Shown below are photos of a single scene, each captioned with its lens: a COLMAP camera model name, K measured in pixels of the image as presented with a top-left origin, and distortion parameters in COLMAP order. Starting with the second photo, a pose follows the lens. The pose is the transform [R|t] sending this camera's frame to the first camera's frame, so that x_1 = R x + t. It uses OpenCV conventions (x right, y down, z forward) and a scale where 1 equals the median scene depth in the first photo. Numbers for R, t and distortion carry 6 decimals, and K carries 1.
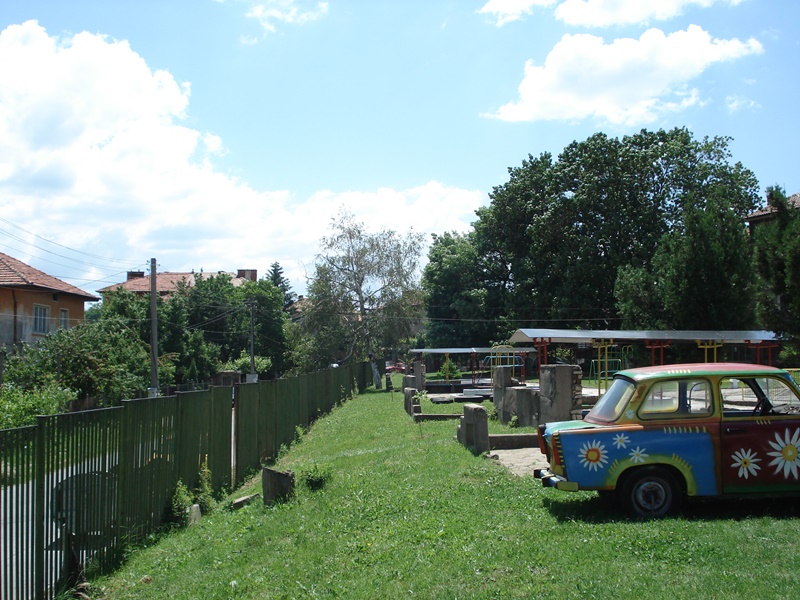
lens RADIAL K [[881.3, 0, 390.3], [0, 881.3, 298.6], [0, 0, 1]] dist [-0.068309, -0.097754]
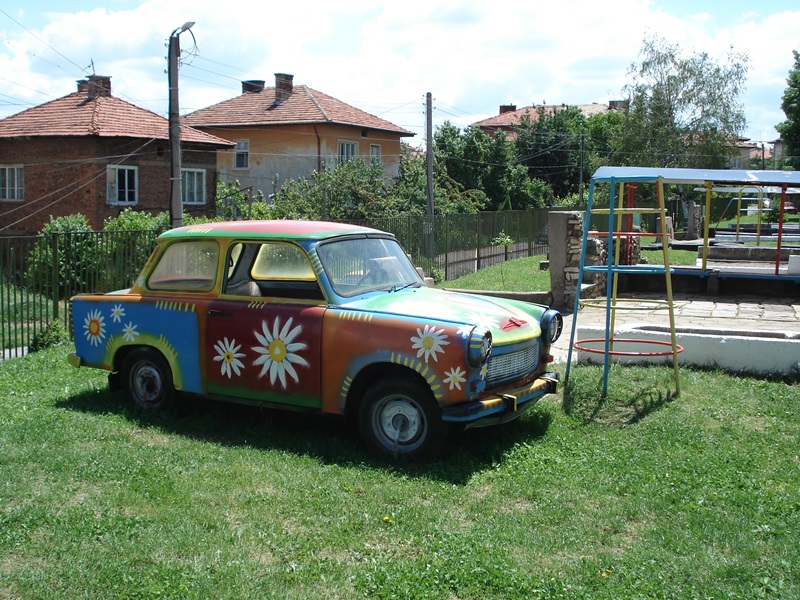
lens RADIAL K [[881.3, 0, 390.3], [0, 881.3, 298.6], [0, 0, 1]] dist [-0.068309, -0.097754]
pose [[0.895715, 0.066288, -0.439660, 0.594667], [0.017112, 0.982952, 0.183063, 0.003508], [0.444300, -0.171495, 0.879310, 0.281287]]
